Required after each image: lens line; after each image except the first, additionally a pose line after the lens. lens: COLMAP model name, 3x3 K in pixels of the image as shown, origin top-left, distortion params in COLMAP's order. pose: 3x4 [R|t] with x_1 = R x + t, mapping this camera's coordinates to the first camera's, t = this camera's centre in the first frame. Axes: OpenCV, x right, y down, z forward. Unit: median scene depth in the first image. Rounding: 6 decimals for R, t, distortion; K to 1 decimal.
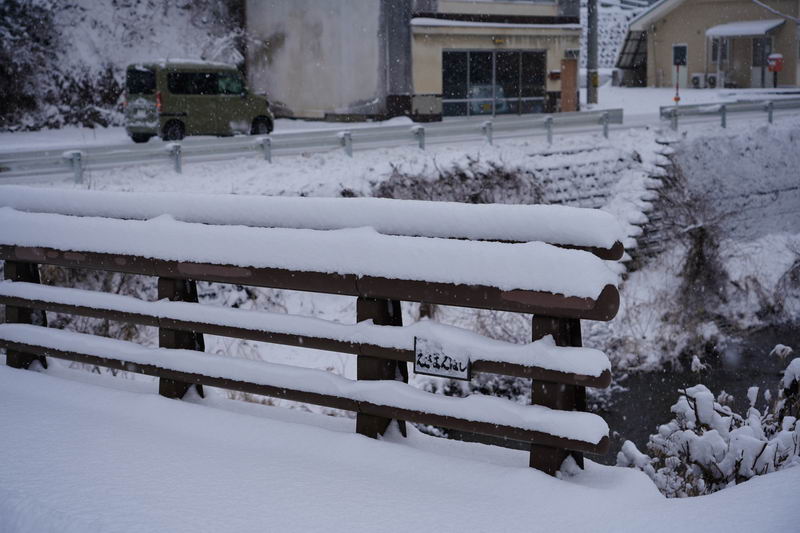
lens RADIAL K [[1432.0, 0, 400.0], [0, 1432.0, 266.5], [0, 0, 1]] dist [0.038932, 0.237607]
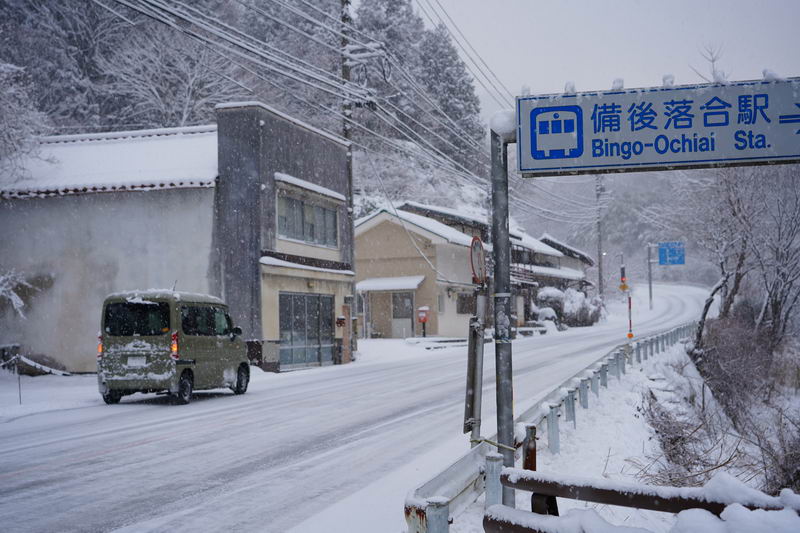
lens RADIAL K [[1196.3, 0, 400.0], [0, 1196.3, 266.5], [0, 0, 1]] dist [0.039712, 0.019518]
pose [[0.854708, 0.018216, 0.518789, -0.298865], [0.083962, 0.981374, -0.172787, -0.029497], [-0.512274, 0.191241, 0.837259, 0.322398]]
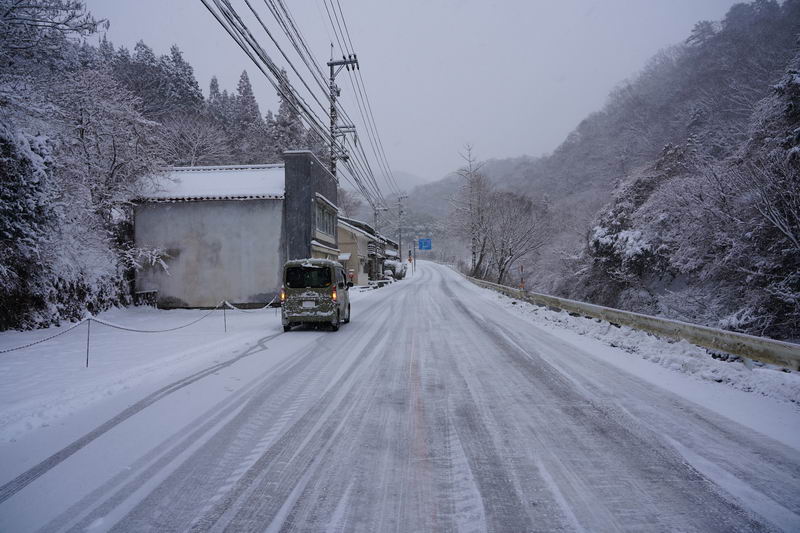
lens RADIAL K [[579.7, 0, 400.0], [0, 579.7, 266.5], [0, 0, 1]] dist [-0.004983, -0.001871]
pose [[0.720459, 0.010301, 0.693421, -0.350279], [0.104506, 0.986859, -0.123241, -0.056246], [-0.685578, 0.161257, 0.709915, 0.482236]]
